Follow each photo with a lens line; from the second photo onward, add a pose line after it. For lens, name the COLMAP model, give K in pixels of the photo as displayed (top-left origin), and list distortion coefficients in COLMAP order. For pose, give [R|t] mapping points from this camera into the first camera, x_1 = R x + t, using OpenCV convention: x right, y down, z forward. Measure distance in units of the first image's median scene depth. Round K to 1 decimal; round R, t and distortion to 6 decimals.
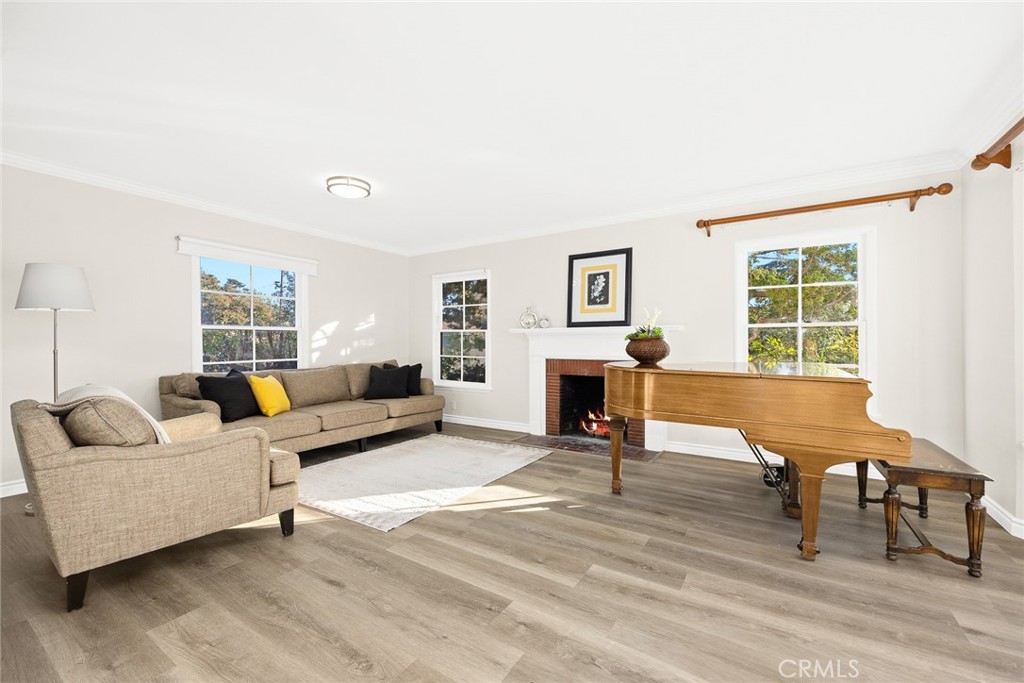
lens RADIAL K [[420.7, 0, 515.4], [0, 420.7, 341.5], [0, 0, 1]] dist [-0.002229, -0.000035]
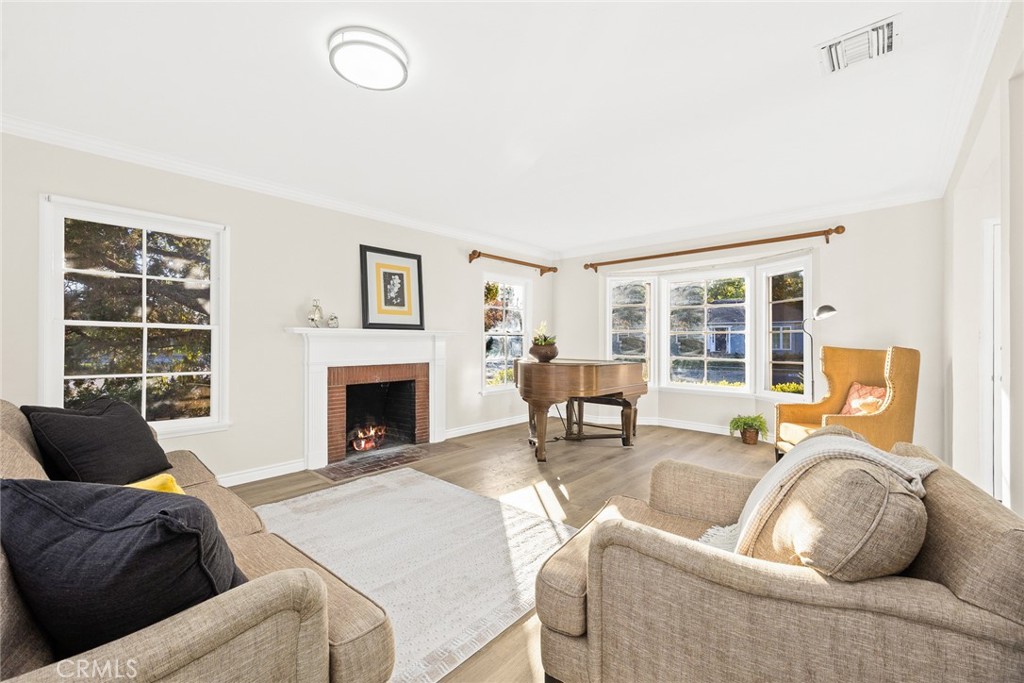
lens RADIAL K [[420.7, 0, 512.7], [0, 420.7, 347.0], [0, 0, 1]] dist [-0.002229, -0.000035]
pose [[0.169229, -0.006969, 0.985552, -0.692004], [-0.000601, 0.999974, 0.007174, -0.002320], [-0.985577, -0.001806, 0.169221, 0.574486]]
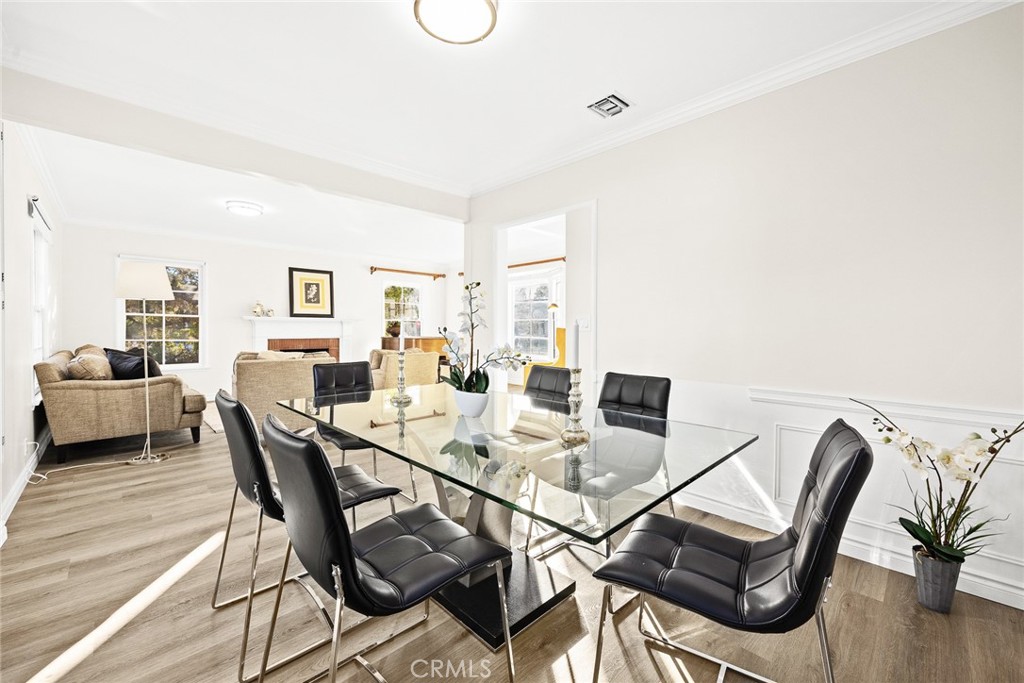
lens RADIAL K [[420.7, 0, 515.6], [0, 420.7, 335.4], [0, 0, 1]] dist [-0.002229, -0.000035]
pose [[0.242366, -0.007007, 0.970160, -1.135657], [-0.004016, 0.999958, 0.008225, 0.015913], [-0.970177, -0.005890, 0.242328, -0.113592]]
